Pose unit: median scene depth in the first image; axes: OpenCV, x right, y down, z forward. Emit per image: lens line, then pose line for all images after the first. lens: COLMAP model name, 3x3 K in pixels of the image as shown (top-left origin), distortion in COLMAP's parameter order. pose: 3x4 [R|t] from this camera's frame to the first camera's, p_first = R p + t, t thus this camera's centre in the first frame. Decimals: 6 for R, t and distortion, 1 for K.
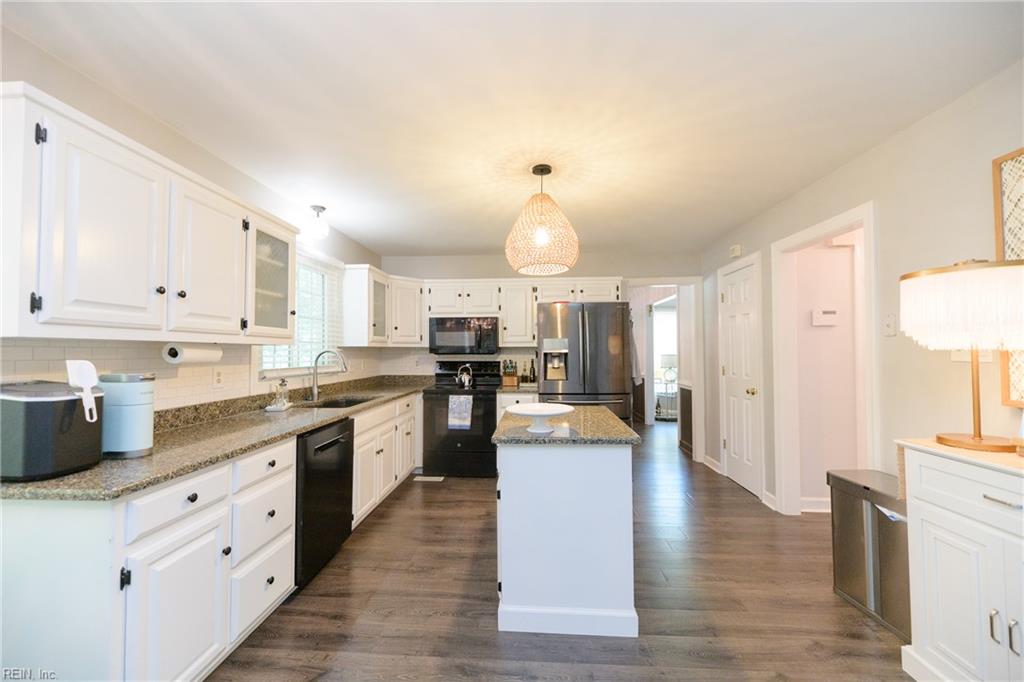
lens RADIAL K [[410.0, 0, 512.0], [0, 410.0, 341.0], [0, 0, 1]] dist [0.009298, 0.000118]
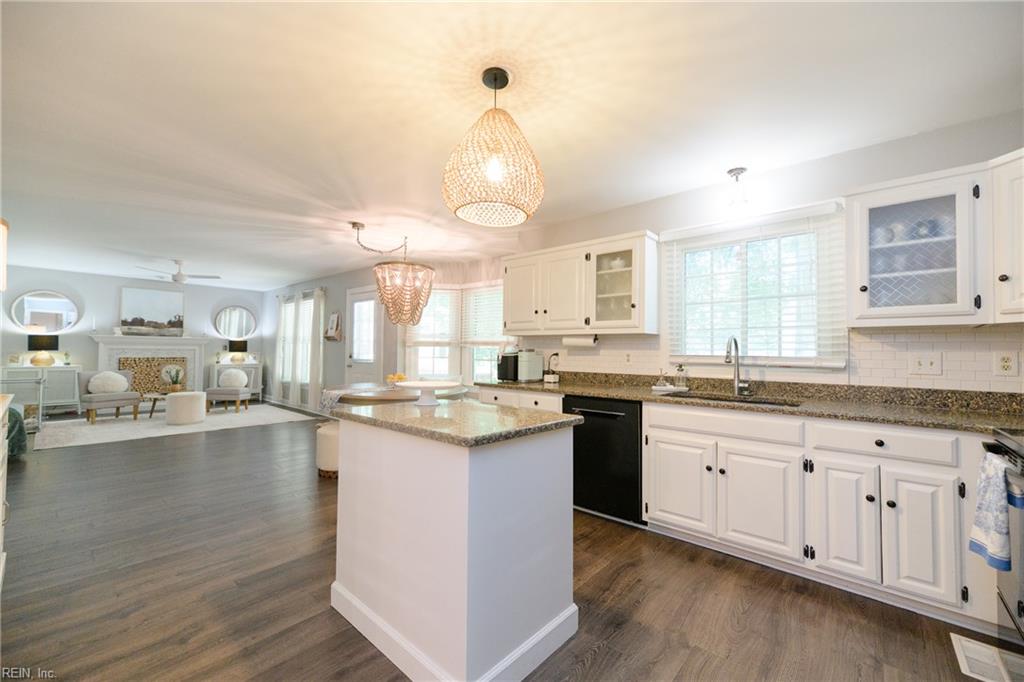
lens RADIAL K [[410.0, 0, 512.0], [0, 410.0, 341.0], [0, 0, 1]] dist [0.009298, 0.000118]
pose [[-0.619609, -0.023011, -0.784573, 0.362471], [0.011730, 0.999187, -0.038570, 0.044046], [0.784823, -0.033101, -0.618835, 0.859470]]
